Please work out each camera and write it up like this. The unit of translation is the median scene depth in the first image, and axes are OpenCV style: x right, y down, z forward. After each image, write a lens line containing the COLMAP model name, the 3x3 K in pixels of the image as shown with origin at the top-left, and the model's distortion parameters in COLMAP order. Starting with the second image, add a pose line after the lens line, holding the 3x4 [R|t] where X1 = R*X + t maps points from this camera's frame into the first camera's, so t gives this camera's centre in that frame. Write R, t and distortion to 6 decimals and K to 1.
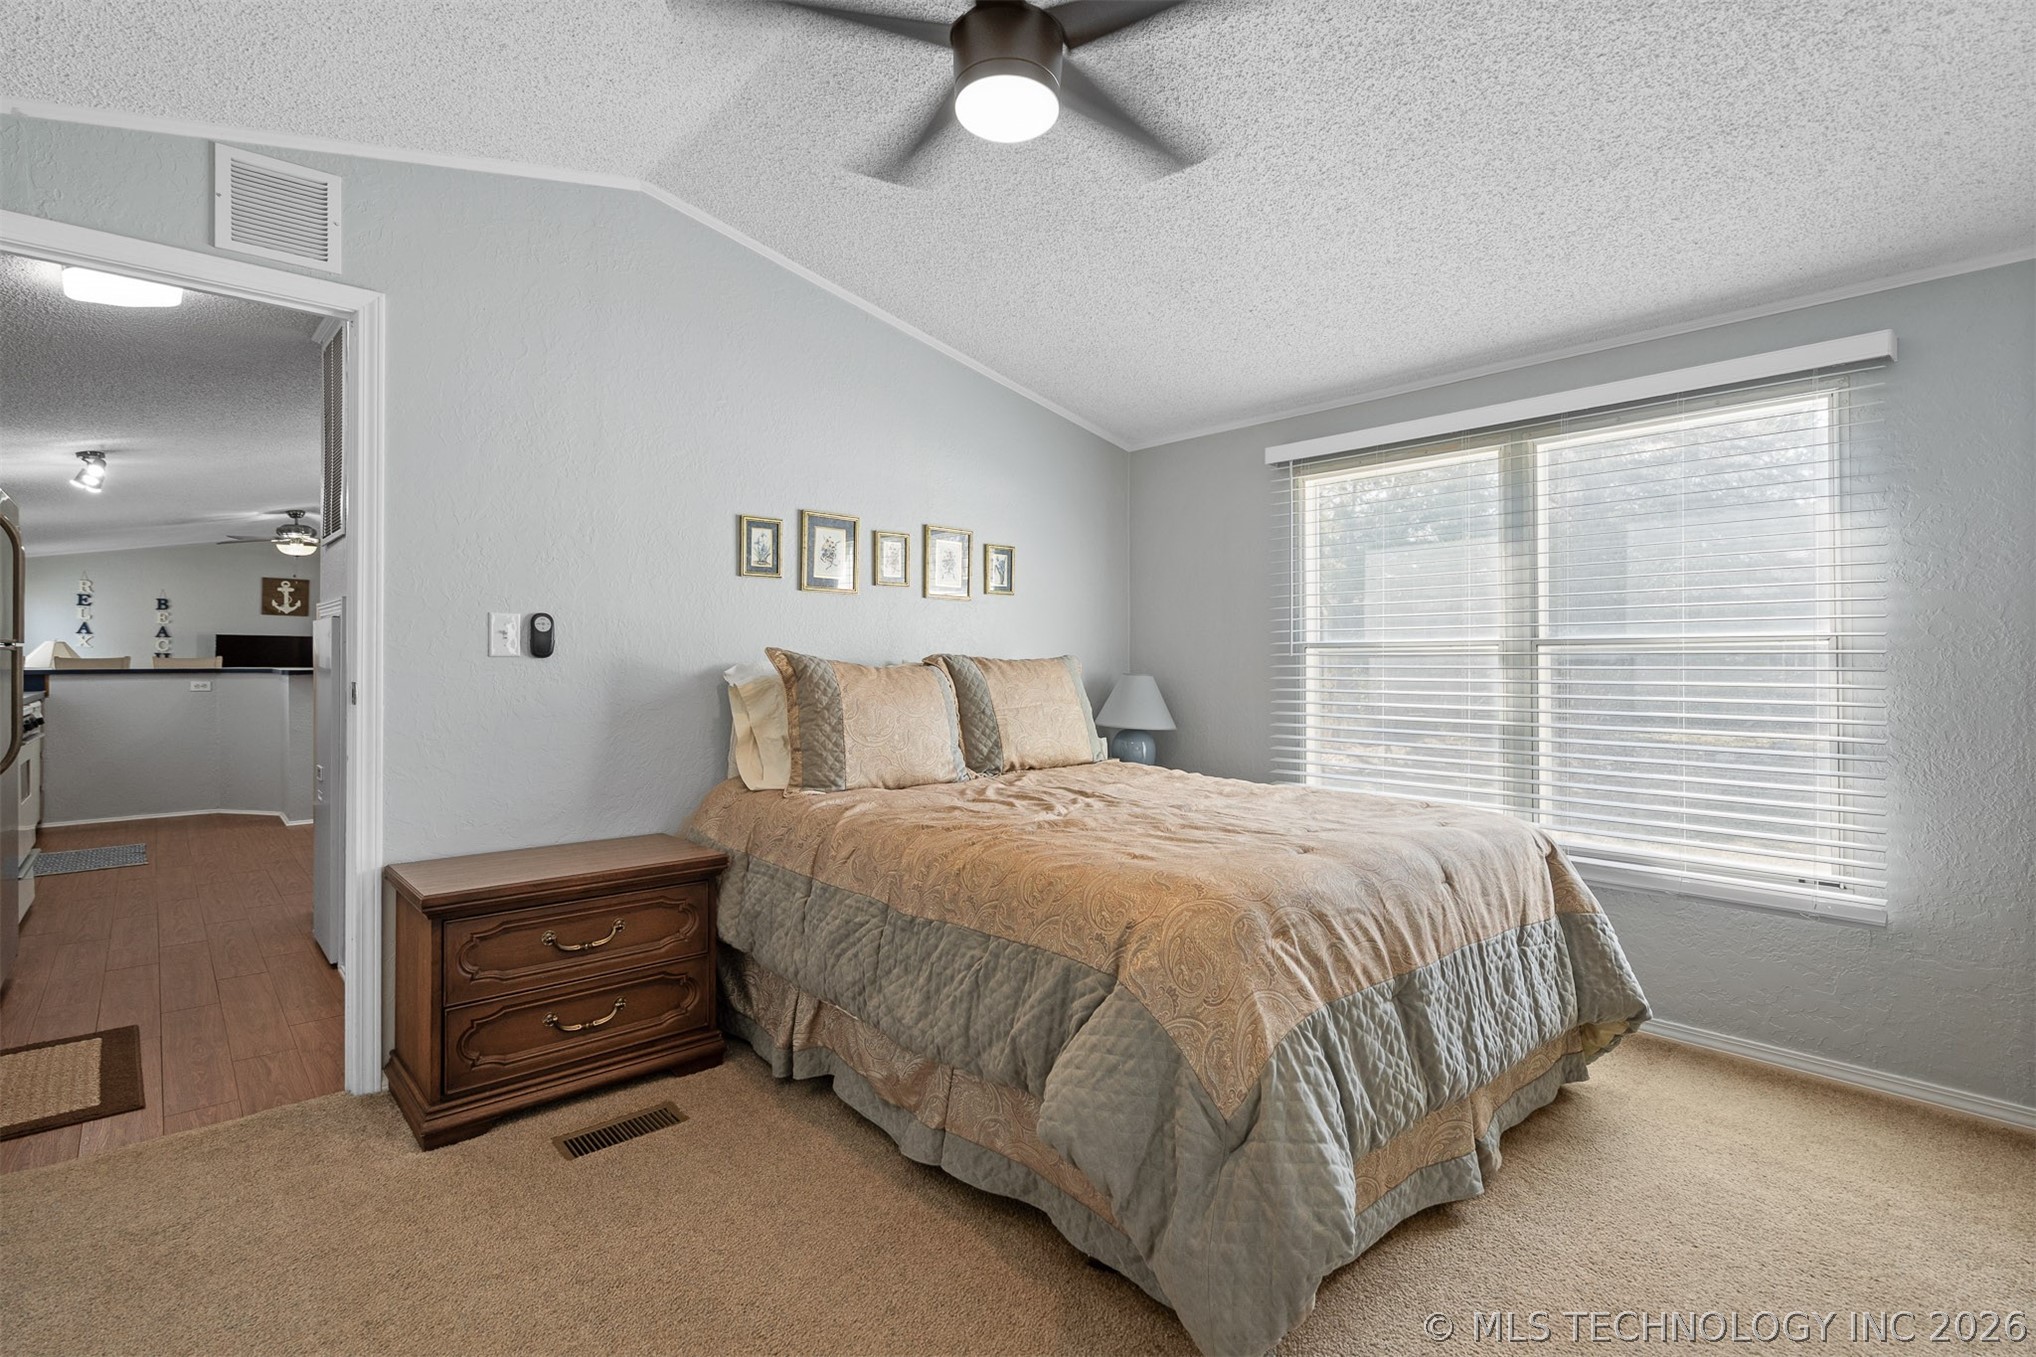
lens RADIAL K [[947.2, 0, 996.8], [0, 947.2, 659.4], [0, 0, 1]] dist [-0.000789, 0.001386]
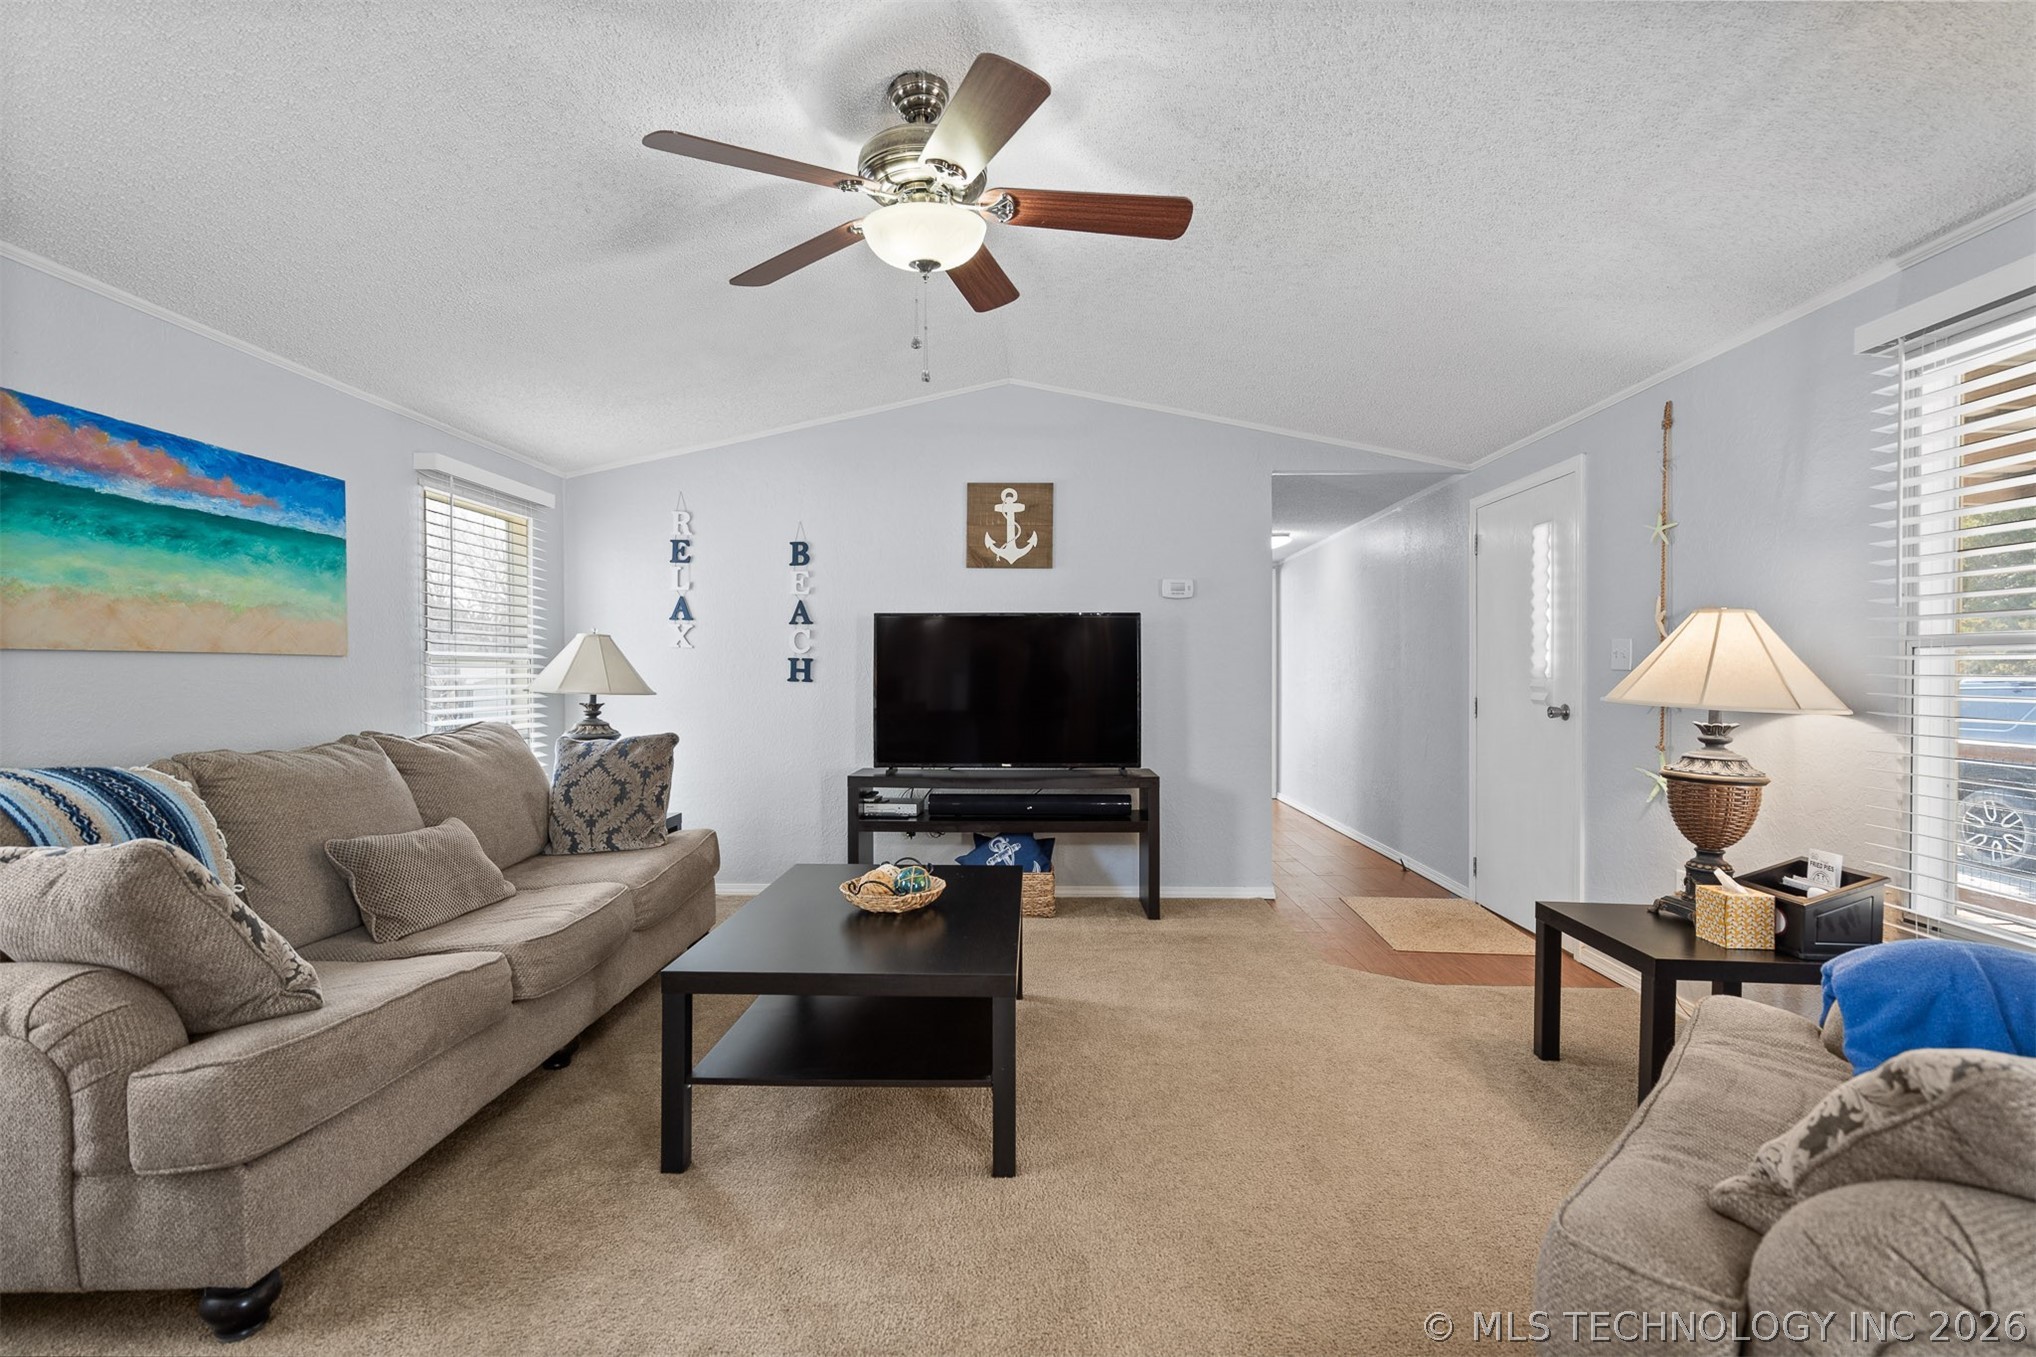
lens RADIAL K [[947.2, 0, 1017.2], [0, 947.2, 690.7], [0, 0, 1]] dist [-0.000789, 0.001386]
pose [[0.726102, 0.006824, -0.687554, -0.480955], [0.010588, 0.999721, 0.021105, 0.000847], [0.687506, -0.022604, 0.725827, 0.734045]]
